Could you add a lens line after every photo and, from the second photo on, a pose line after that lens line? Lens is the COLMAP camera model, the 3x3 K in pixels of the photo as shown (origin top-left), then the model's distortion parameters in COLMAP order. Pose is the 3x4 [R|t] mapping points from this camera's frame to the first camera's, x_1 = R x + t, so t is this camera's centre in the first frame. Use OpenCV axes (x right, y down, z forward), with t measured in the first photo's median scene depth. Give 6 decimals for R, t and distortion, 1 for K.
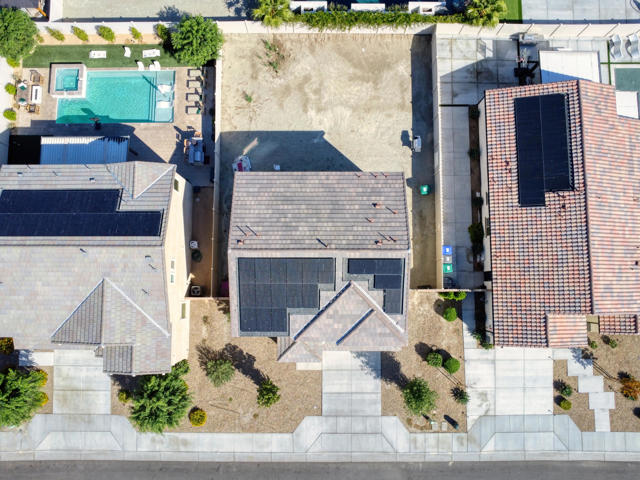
lens RADIAL K [[465.4, 0, 320.0], [0, 465.4, 240.0], [0, 0, 1]] dist [-0.031481, 0.002109]
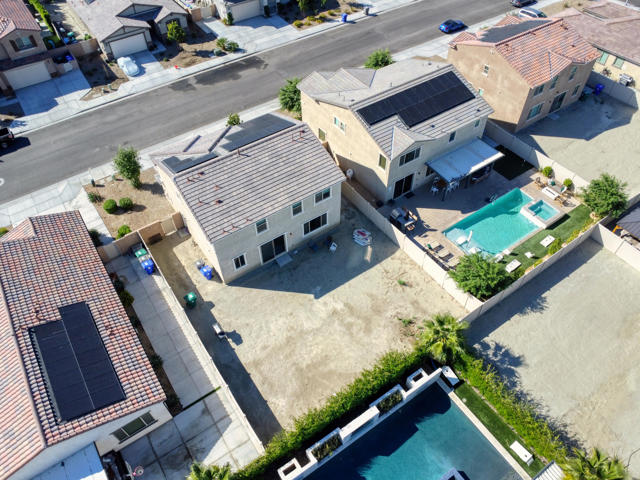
lens RADIAL K [[465.4, 0, 320.0], [0, 465.4, 240.0], [0, 0, 1]] dist [-0.031481, 0.002109]
pose [[-0.823078, 0.434330, -0.365923, 0.309678], [-0.563794, -0.547276, 0.618567, -0.791341], [0.068401, 0.715434, 0.695324, 0.281430]]
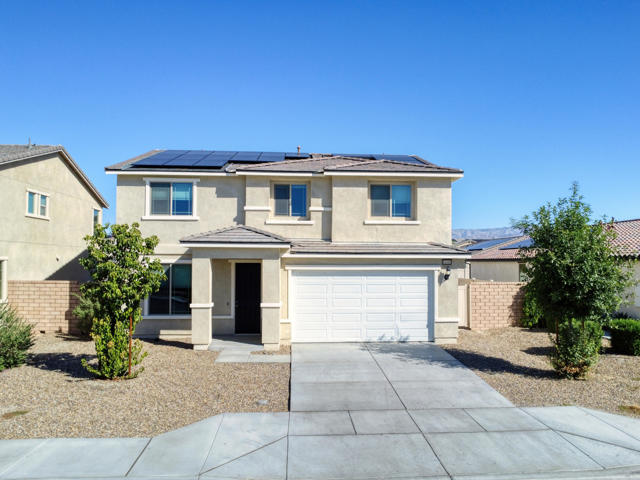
lens RADIAL K [[493.0, 0, 332.7], [0, 493.0, 249.8], [0, 0, 1]] dist [-0.027998, -0.001952]
pose [[0.996607, 0.007206, 0.081989, 0.005199], [0.081210, 0.075815, -0.993809, 0.638149], [-0.013377, 0.997096, 0.074973, 0.892319]]
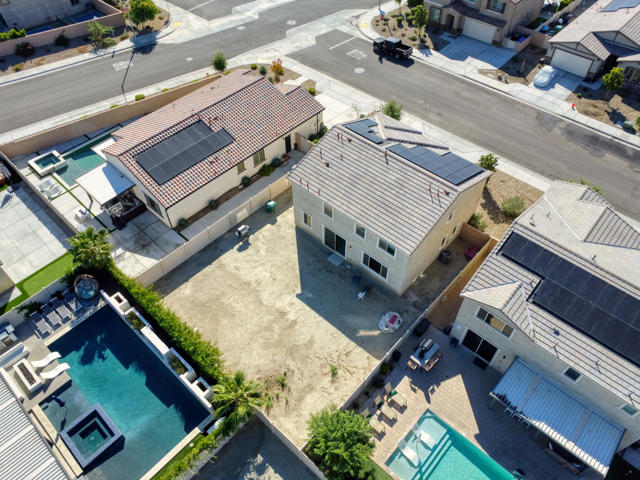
lens RADIAL K [[465.4, 0, 320.0], [0, 465.4, 240.0], [0, 0, 1]] dist [-0.031481, 0.002109]
pose [[-0.737297, -0.507160, 0.446298, -0.405782], [0.672801, -0.491494, 0.552967, -0.697261], [-0.061090, 0.707971, 0.703594, 0.277533]]
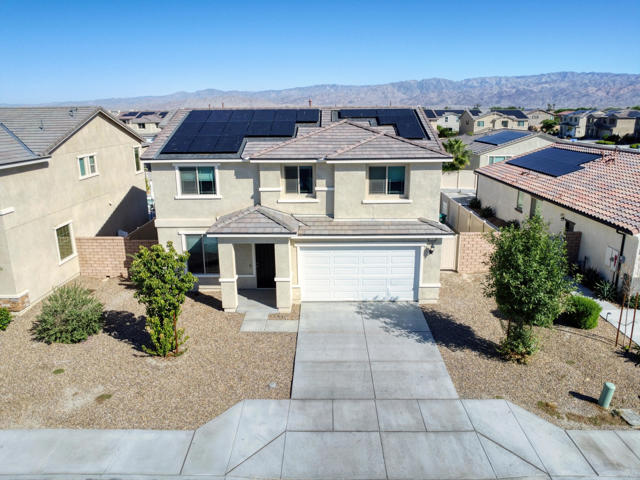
lens RADIAL K [[465.4, 0, 320.0], [0, 465.4, 240.0], [0, 0, 1]] dist [-0.031481, 0.002109]
pose [[0.999930, -0.005702, -0.010332, 0.030960], [-0.007591, 0.359536, -0.933100, 0.662771], [0.009035, 0.933114, 0.359468, 0.761745]]
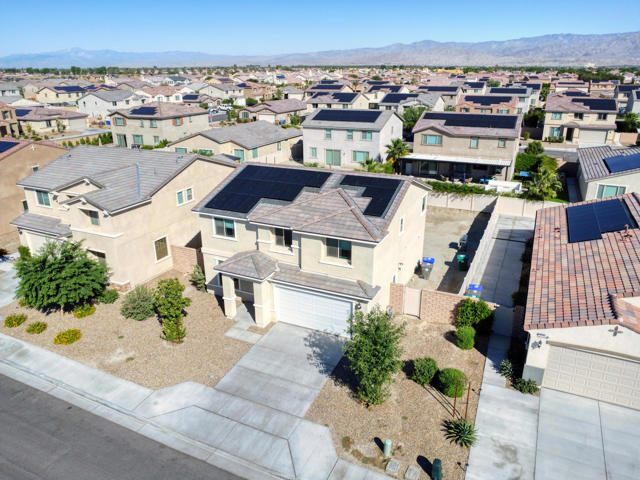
lens RADIAL K [[465.4, 0, 320.0], [0, 465.4, 240.0], [0, 0, 1]] dist [-0.031481, 0.002109]
pose [[0.904610, 0.143942, -0.401199, 0.336533], [-0.423443, 0.411121, -0.807264, 0.719710], [0.048742, 0.900145, 0.432856, 0.582485]]
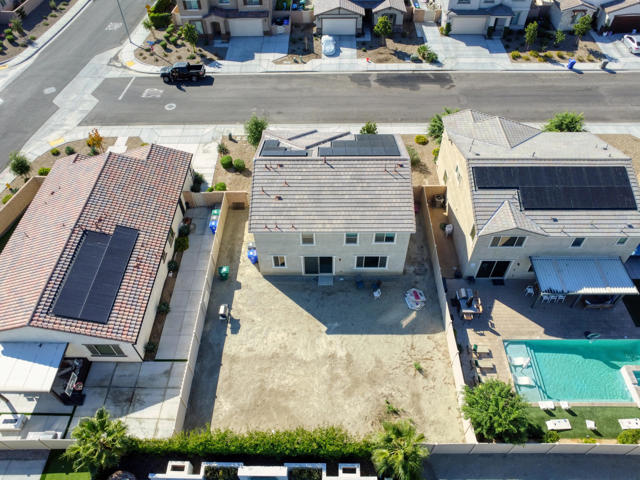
lens RADIAL K [[465.4, 0, 320.0], [0, 465.4, 240.0], [0, 0, 1]] dist [-0.031481, 0.002109]
pose [[-0.999867, 0.000910, 0.016293, 0.007288], [0.011246, -0.685038, 0.728421, -0.792081], [0.011824, 0.728507, 0.684936, 0.286006]]
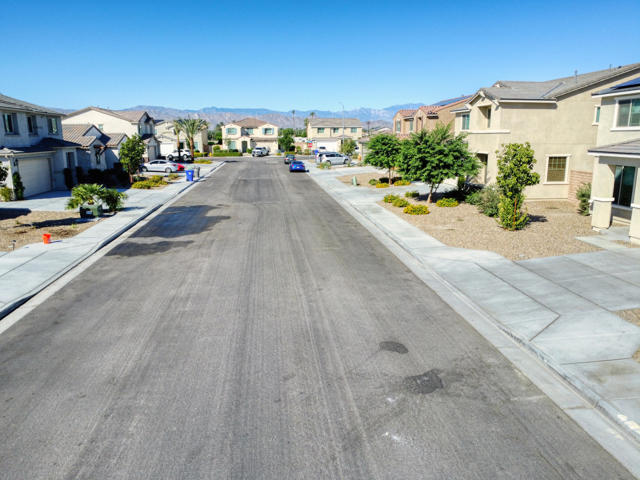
lens RADIAL K [[465.4, 0, 320.0], [0, 465.4, 240.0], [0, 0, 1]] dist [-0.031481, 0.002109]
pose [[0.119087, 0.217069, -0.968865, 0.394037], [-0.987177, 0.130359, -0.092131, 0.591546], [0.106302, 0.967413, 0.229809, 0.863687]]
